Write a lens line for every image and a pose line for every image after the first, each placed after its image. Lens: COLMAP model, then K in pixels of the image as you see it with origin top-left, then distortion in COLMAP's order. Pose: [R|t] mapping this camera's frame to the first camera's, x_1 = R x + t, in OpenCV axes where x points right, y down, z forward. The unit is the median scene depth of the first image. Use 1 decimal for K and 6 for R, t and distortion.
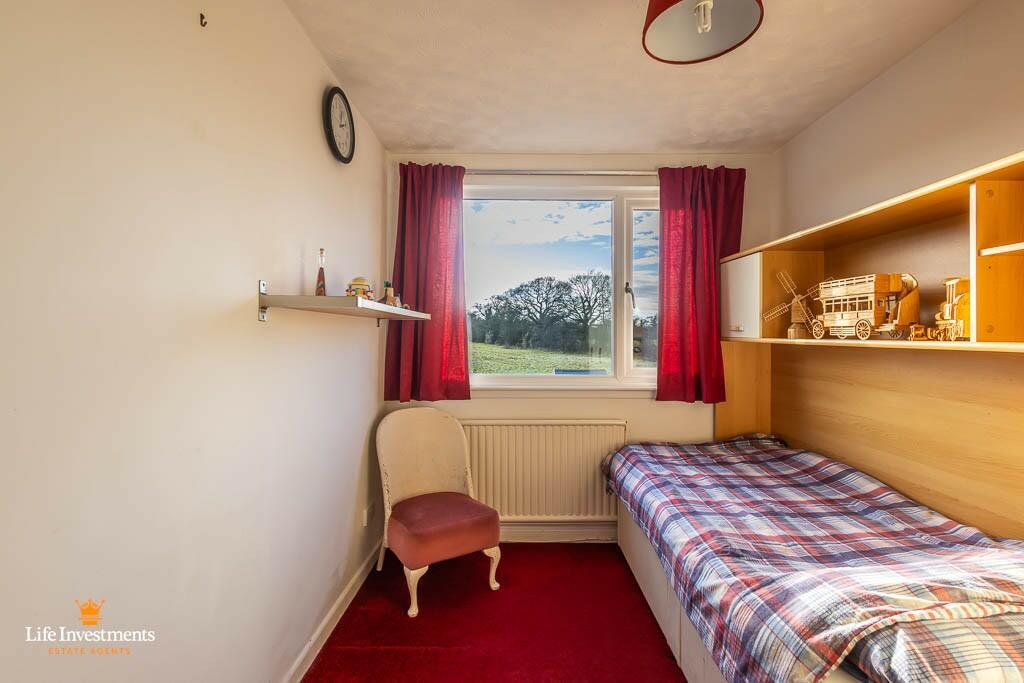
lens RADIAL K [[473.9, 0, 516.1], [0, 473.9, 343.5], [0, 0, 1]] dist [0.003044, -0.000563]
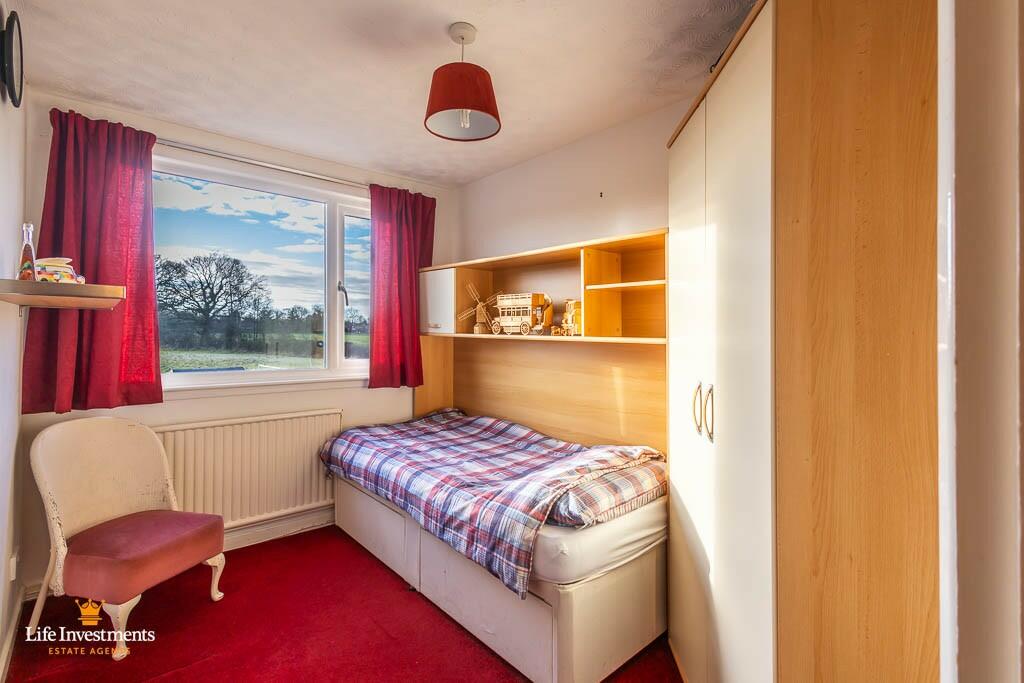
lens RADIAL K [[484.7, 0, 511.7], [0, 484.7, 329.9], [0, 0, 1]] dist [-0.000650, -0.000455]
pose [[0.755023, 0.008139, 0.655648, -0.257426], [0.002202, 0.999886, -0.014948, -0.000988], [-0.655695, 0.012730, 0.754918, -0.121256]]
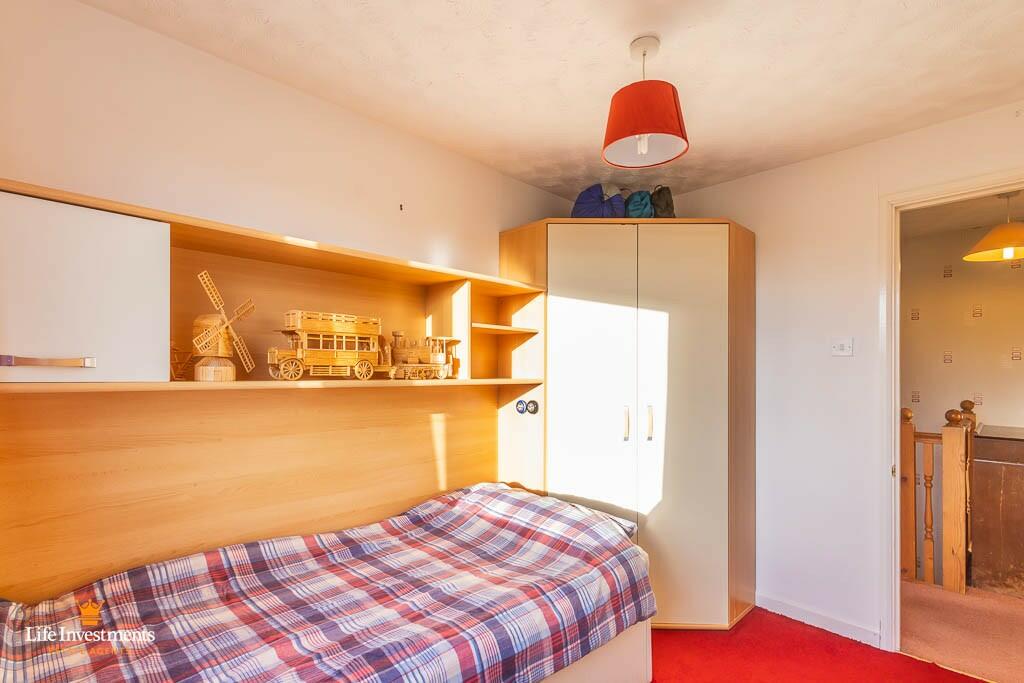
lens RADIAL K [[481.1, 0, 513.7], [0, 481.1, 368.9], [0, 0, 1]] dist [0.000777, -0.000115]
pose [[-0.708365, 0.000067, 0.705846, -0.164601], [0.007695, 0.999941, 0.007628, -0.028586], [-0.705804, 0.010835, -0.708324, 1.178895]]
